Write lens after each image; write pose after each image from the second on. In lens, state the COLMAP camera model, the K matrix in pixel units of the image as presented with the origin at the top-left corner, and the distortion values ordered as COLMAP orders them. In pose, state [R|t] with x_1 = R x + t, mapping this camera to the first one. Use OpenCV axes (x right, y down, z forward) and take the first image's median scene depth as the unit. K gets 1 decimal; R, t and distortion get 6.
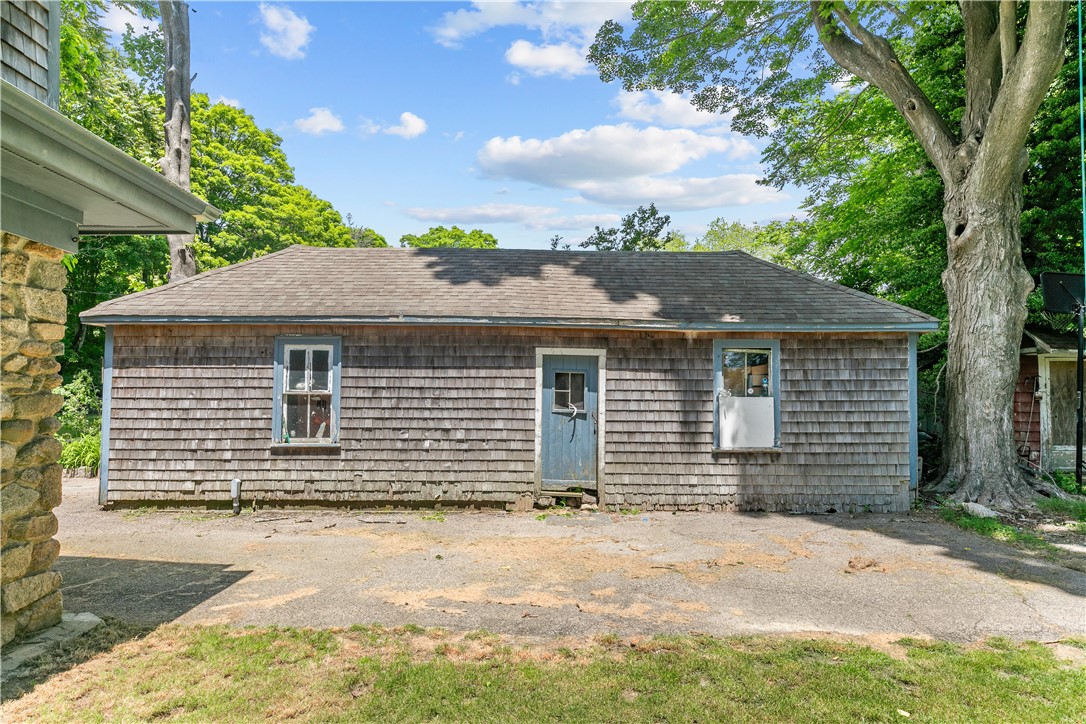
lens RADIAL K [[637.9, 0, 537.4], [0, 637.9, 379.5], [0, 0, 1]] dist [0.000965, 0.000288]
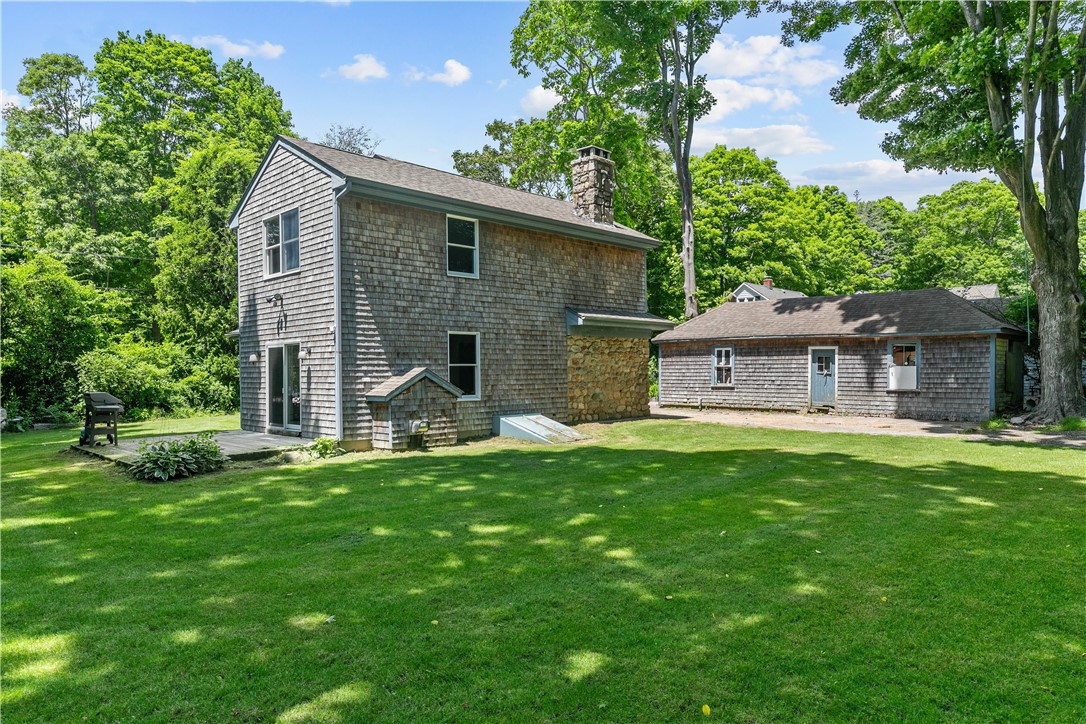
lens RADIAL K [[697.5, 0, 543.3], [0, 697.5, 373.8], [0, 0, 1]] dist [0.006493, 0.000462]
pose [[0.713762, -0.002564, -0.700384, 1.128373], [0.031981, 0.999070, 0.028934, -0.055402], [0.699658, -0.043050, 0.713180, -1.576713]]
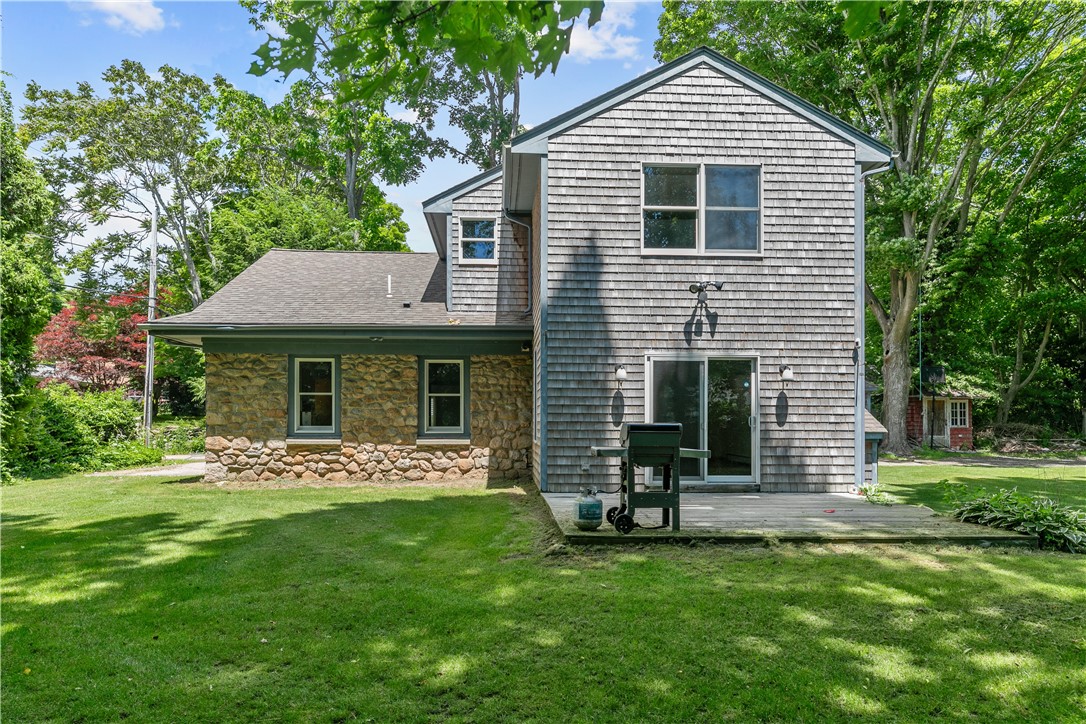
lens RADIAL K [[694.1, 0, 546.1], [0, 694.1, 403.1], [0, 0, 1]] dist [0.004852, 0.000809]
pose [[0.997764, 0.009063, 0.066211, -1.030059], [-0.009417, 0.999943, 0.005043, -0.023304], [-0.066162, -0.005655, 0.997793, -1.952207]]
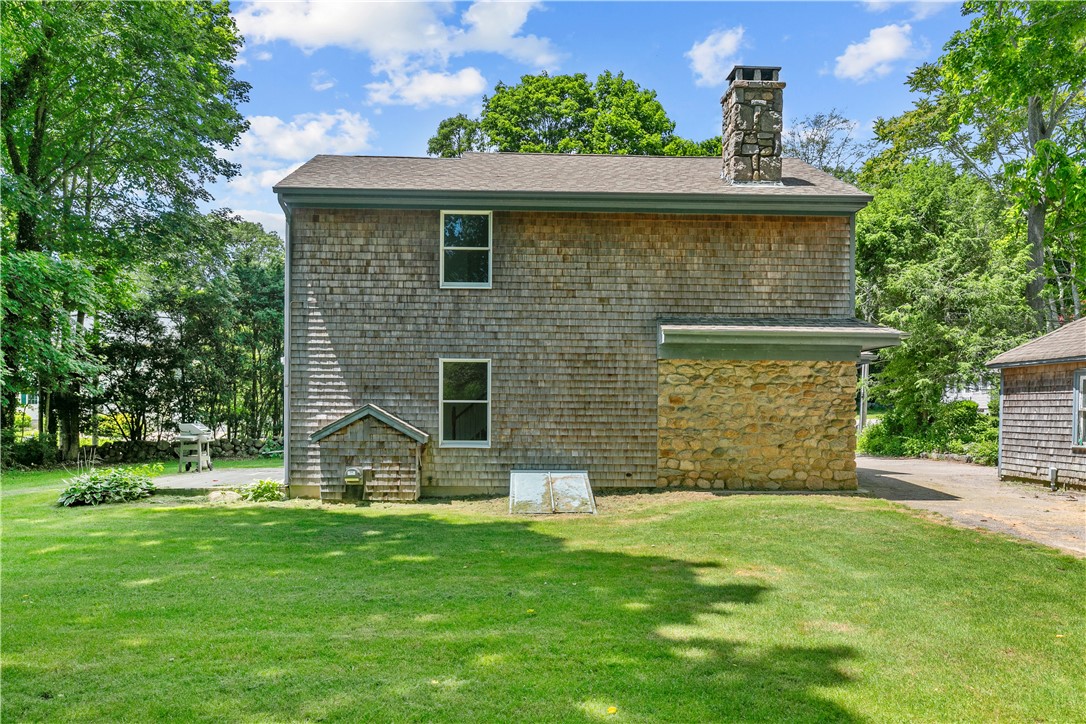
lens RADIAL K [[791.6, 0, 539.9], [0, 791.6, 418.6], [0, 0, 1]] dist [0.003438, 0.002914]
pose [[0.034445, 0.010586, -0.999351, 1.326804], [0.024871, 0.999625, 0.011446, -0.009921], [0.999097, -0.025249, 0.034168, -0.261384]]
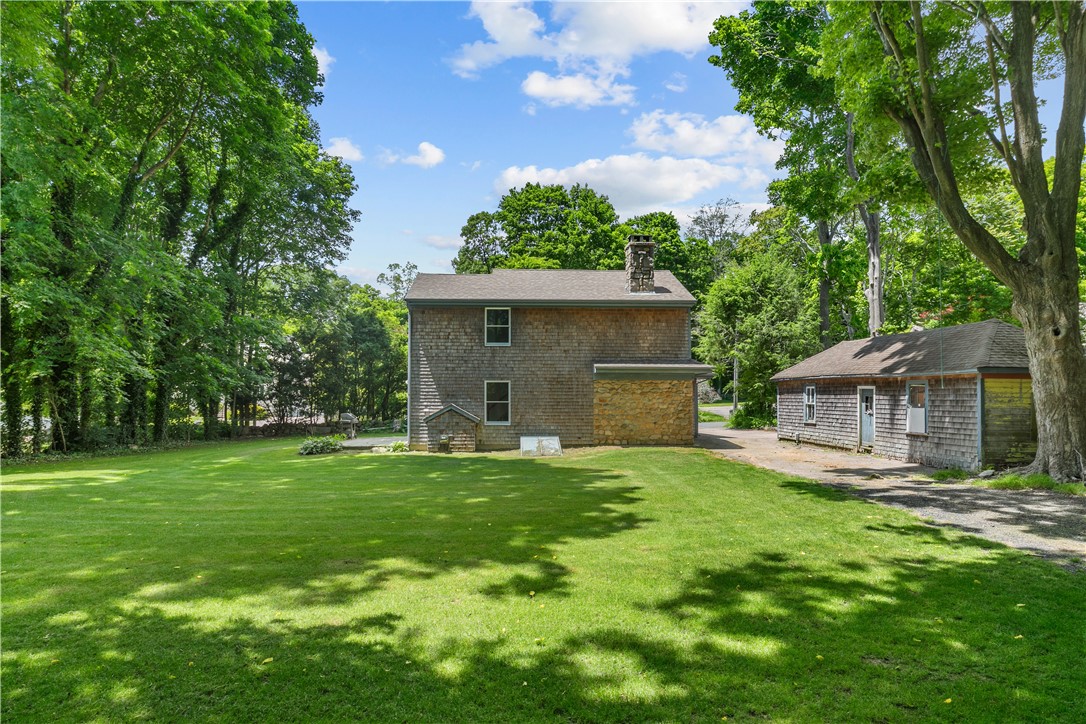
lens RADIAL K [[611.1, 0, 534.4], [0, 611.1, 381.9], [0, 0, 1]] dist [0.003082, 0.000112]
pose [[0.040504, -0.025267, -0.998860, 2.258945], [0.032074, 0.999198, -0.023975, -0.049208], [0.998664, -0.031067, 0.041282, -0.310006]]
